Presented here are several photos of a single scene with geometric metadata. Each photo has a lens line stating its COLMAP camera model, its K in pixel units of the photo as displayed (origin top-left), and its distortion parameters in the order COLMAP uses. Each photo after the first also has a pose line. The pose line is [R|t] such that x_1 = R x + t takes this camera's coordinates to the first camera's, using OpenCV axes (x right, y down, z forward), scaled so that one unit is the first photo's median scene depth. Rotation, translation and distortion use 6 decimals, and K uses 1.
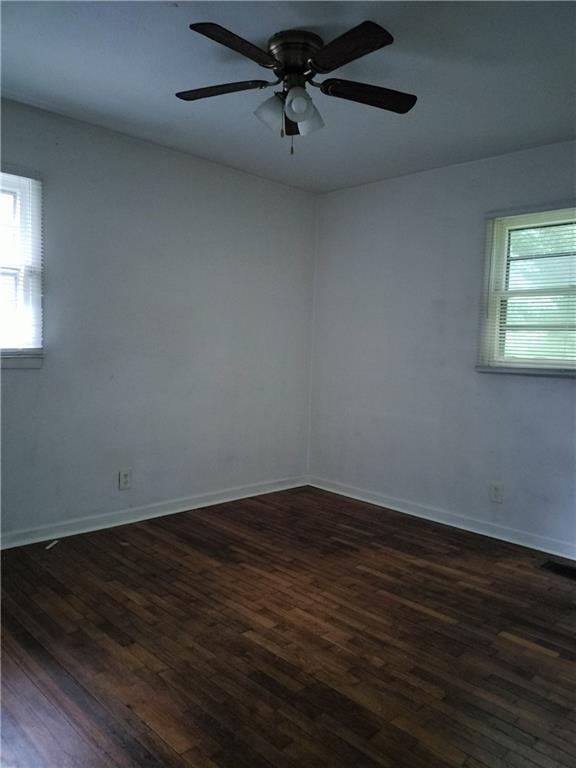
lens RADIAL K [[583.0, 0, 291.5], [0, 583.0, 378.9], [0, 0, 1]] dist [0.055754, -0.047731]
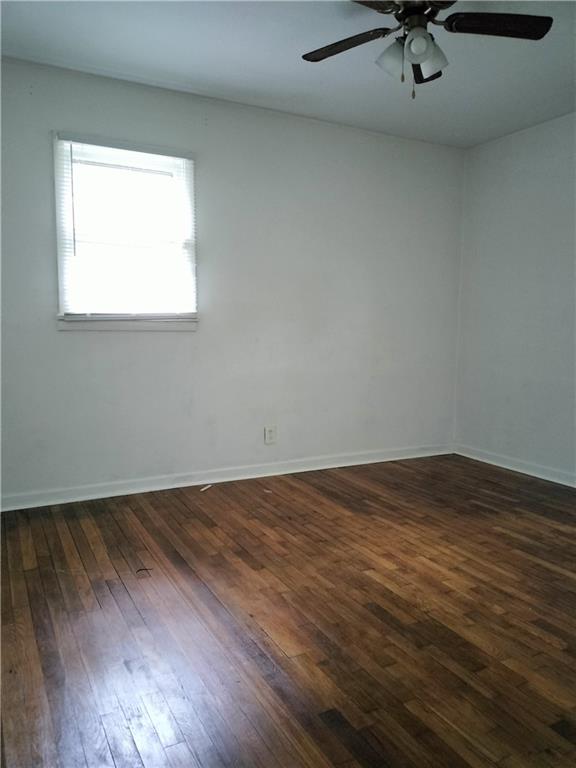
lens RADIAL K [[583.0, 0, 296.2], [0, 583.0, 379.8], [0, 0, 1]] dist [0.055754, -0.047731]
pose [[0.960914, 0.000481, -0.276846, 0.083364], [0.006043, 0.999724, 0.022711, 0.065622], [0.276781, -0.023496, 0.960646, -0.019345]]
